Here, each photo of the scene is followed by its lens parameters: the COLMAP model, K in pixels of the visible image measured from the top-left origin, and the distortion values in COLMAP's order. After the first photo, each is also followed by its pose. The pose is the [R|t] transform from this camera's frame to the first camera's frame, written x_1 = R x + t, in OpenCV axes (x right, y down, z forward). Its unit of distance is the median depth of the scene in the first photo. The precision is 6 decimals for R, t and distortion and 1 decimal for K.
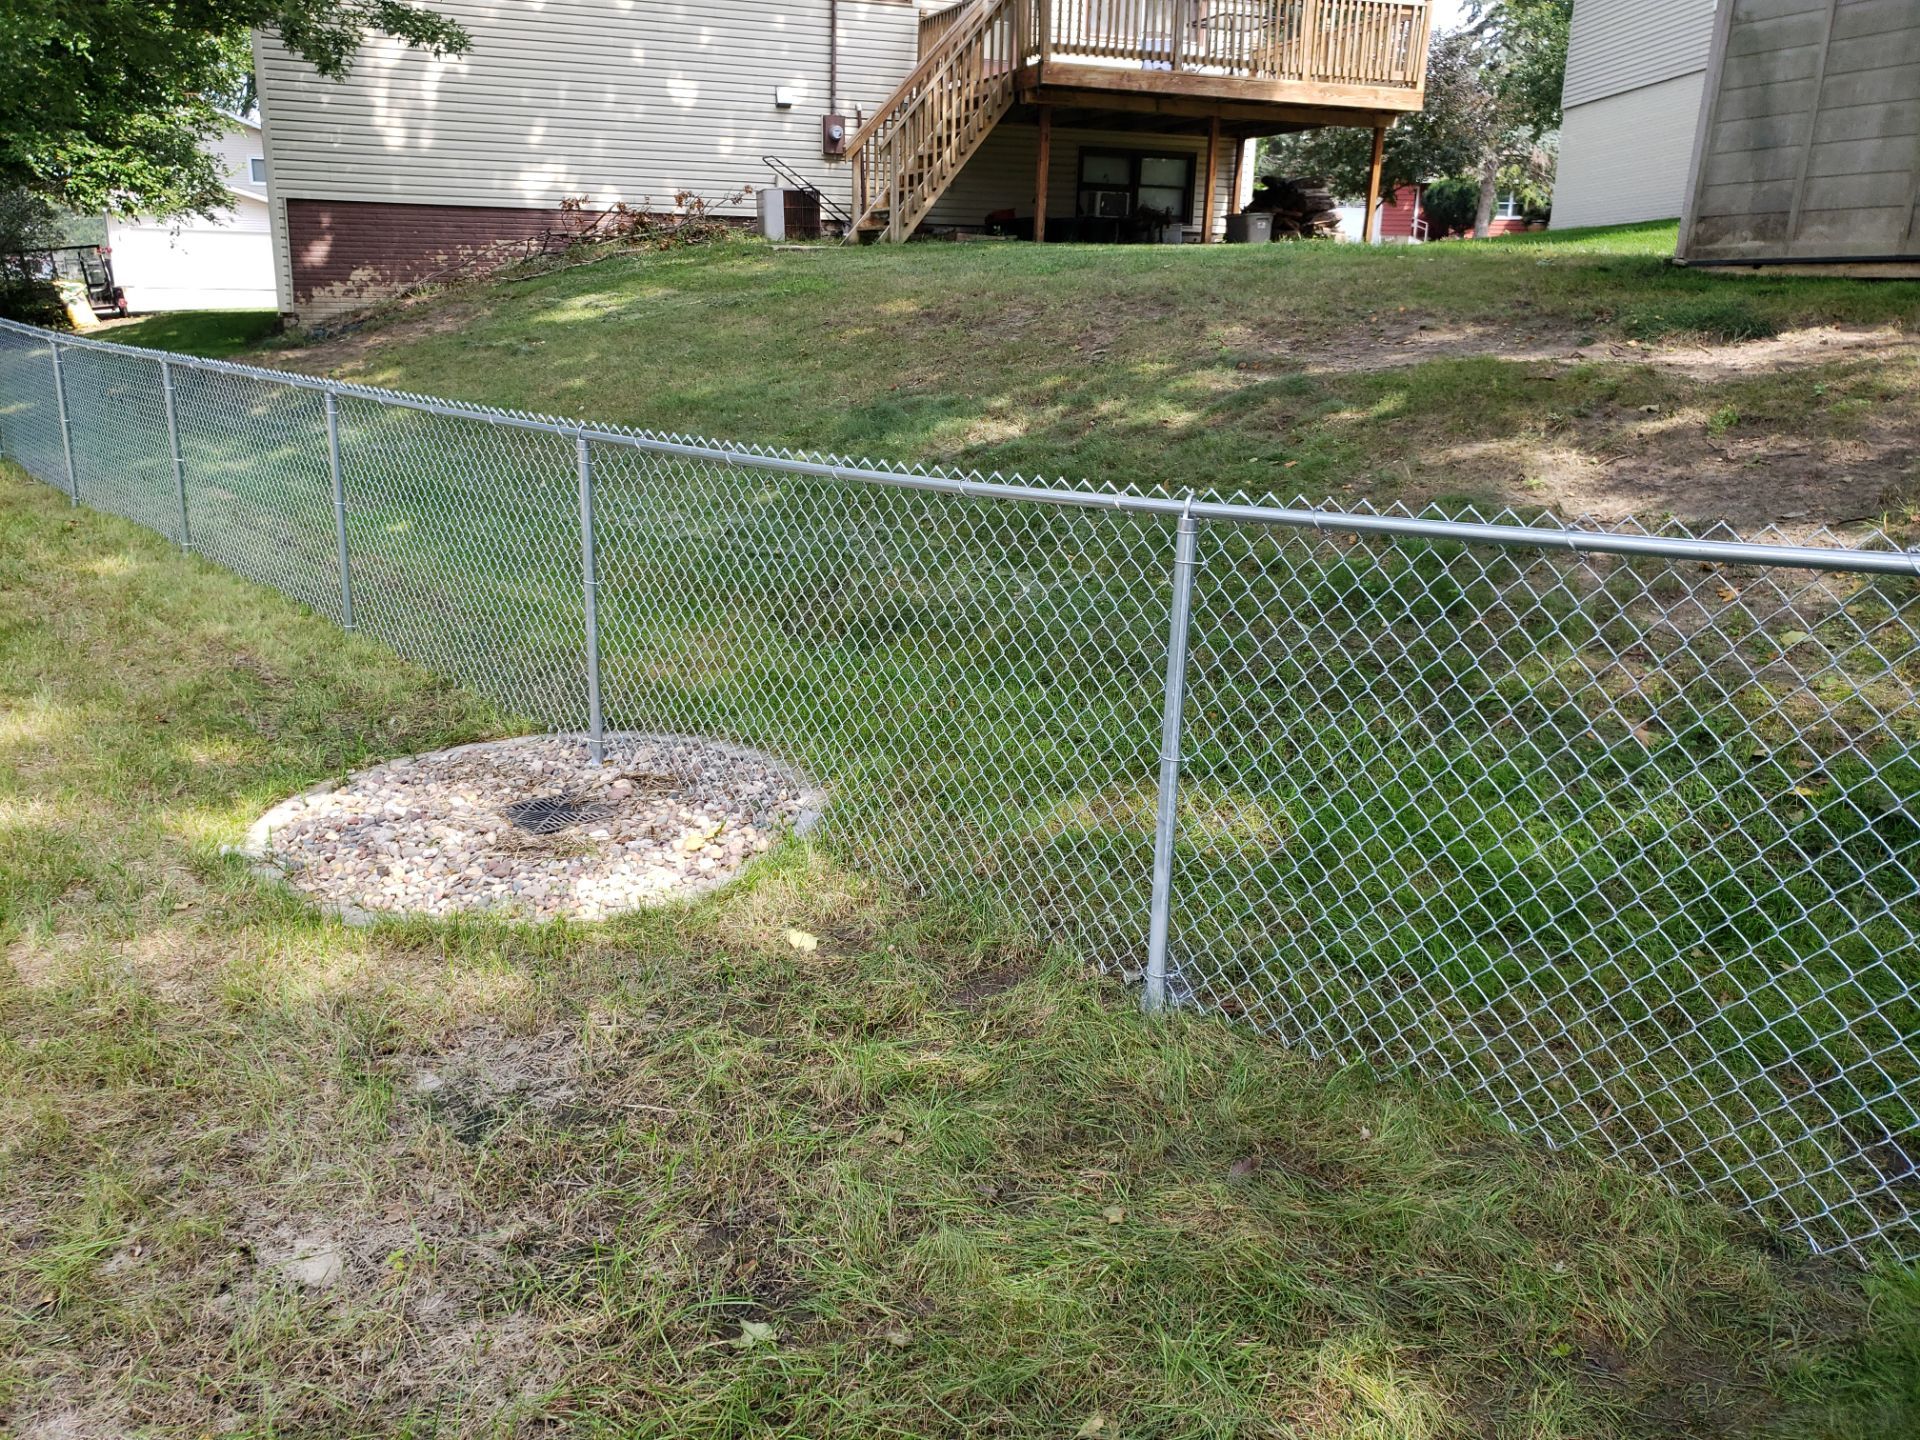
lens RADIAL K [[1581.5, 0, 944.4], [0, 1581.5, 705.6], [0, 0, 1]] dist [0.036416, 0.014501]
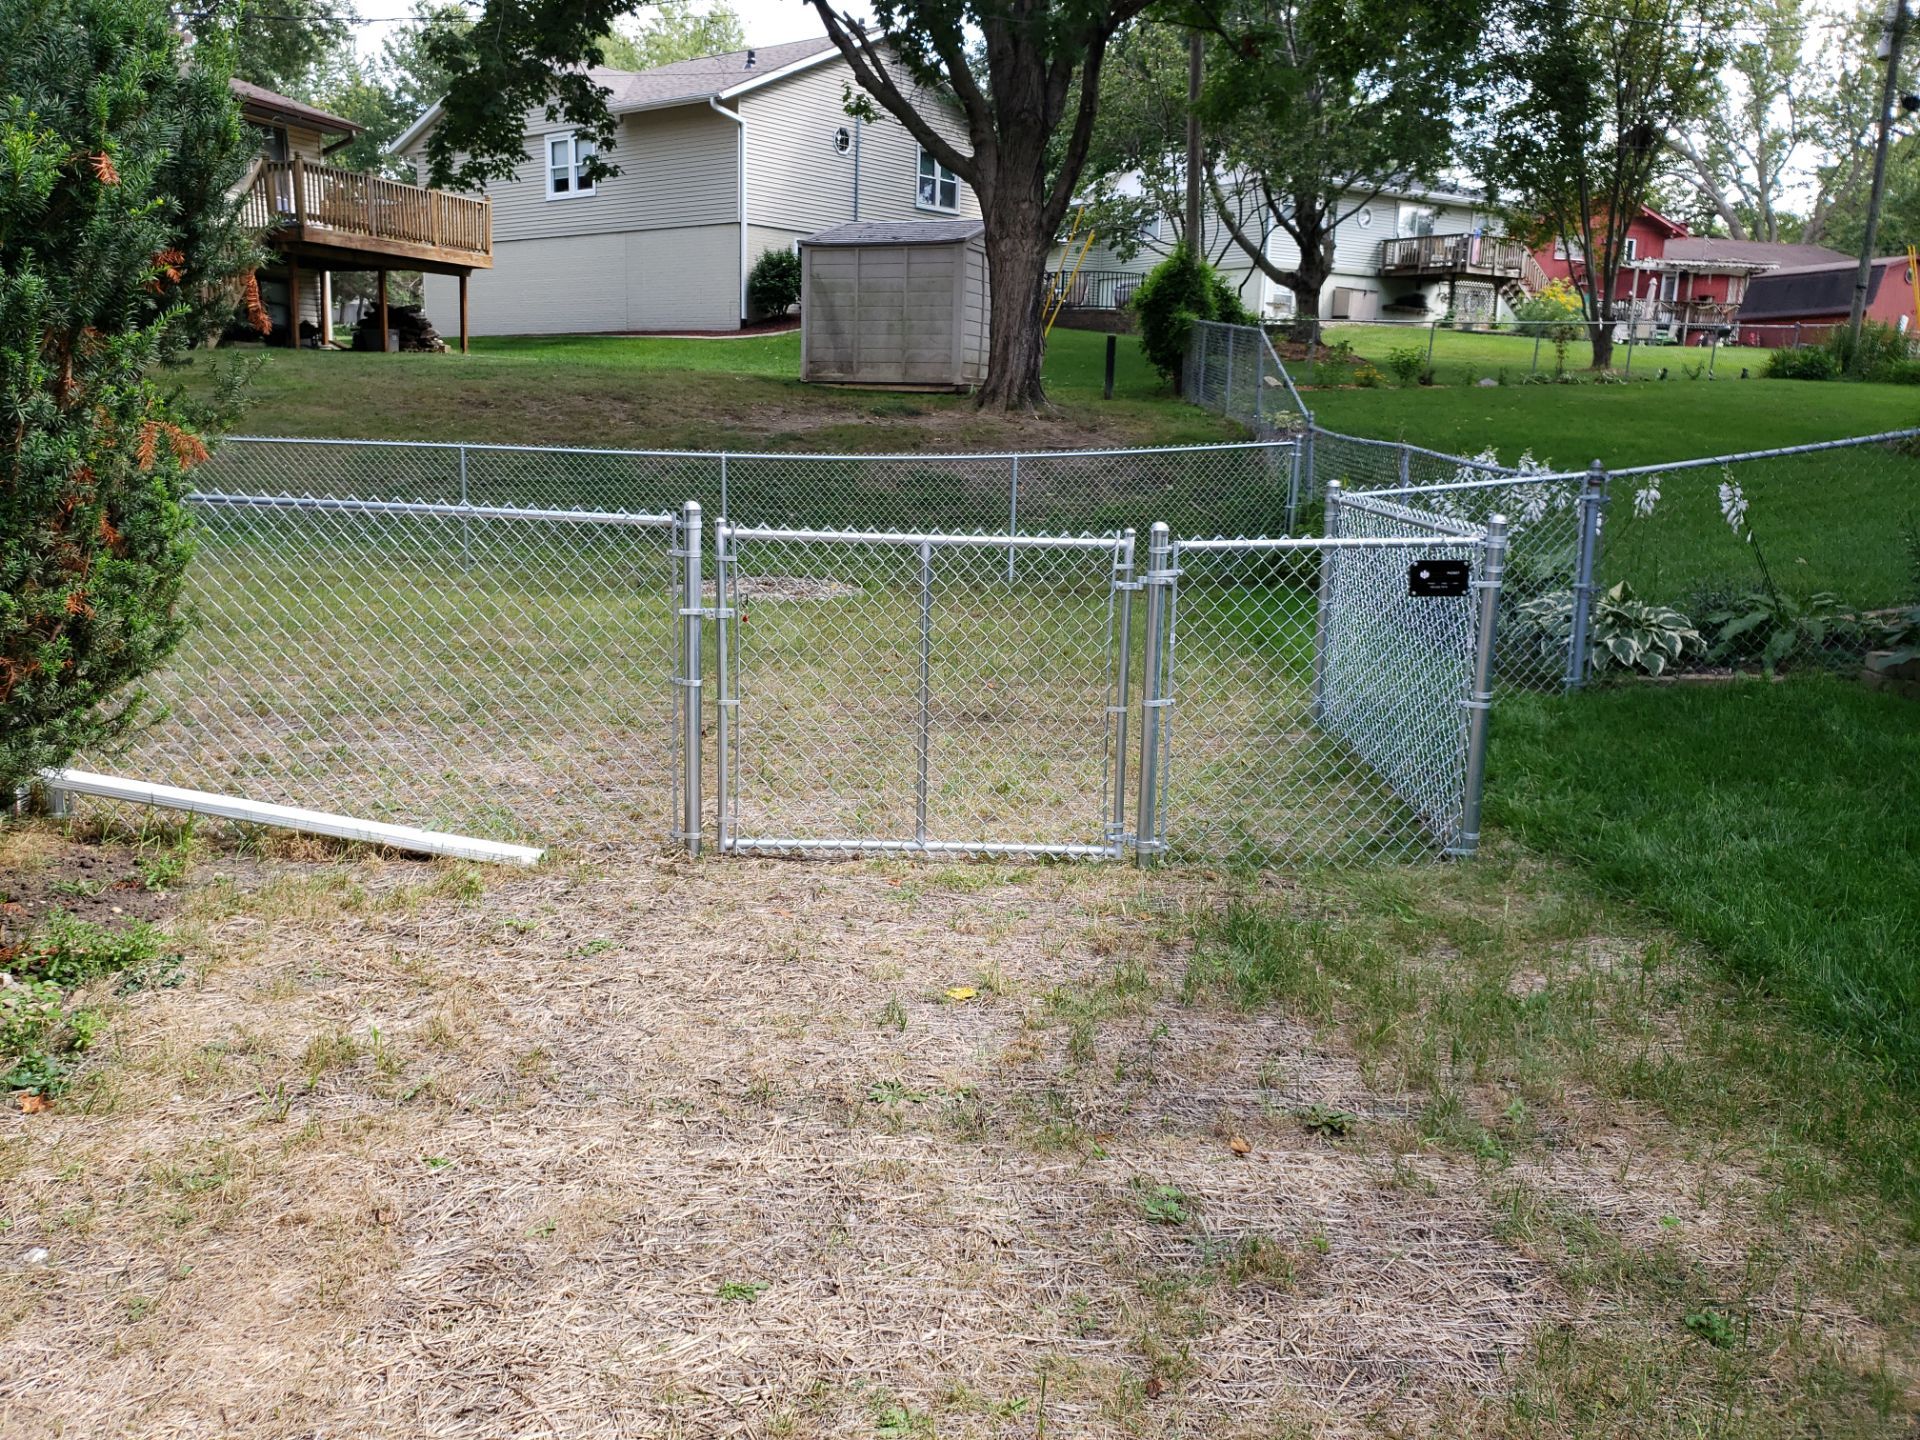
lens RADIAL K [[1617.6, 0, 960.0], [0, 1617.6, 720.0], [0, 0, 1]] dist [0.150300, -0.282051]
pose [[0.626016, -0.156928, 0.763857, -0.667341], [0.188964, 0.980875, 0.046648, 0.061719], [-0.756569, 0.115139, 0.643697, -0.297537]]
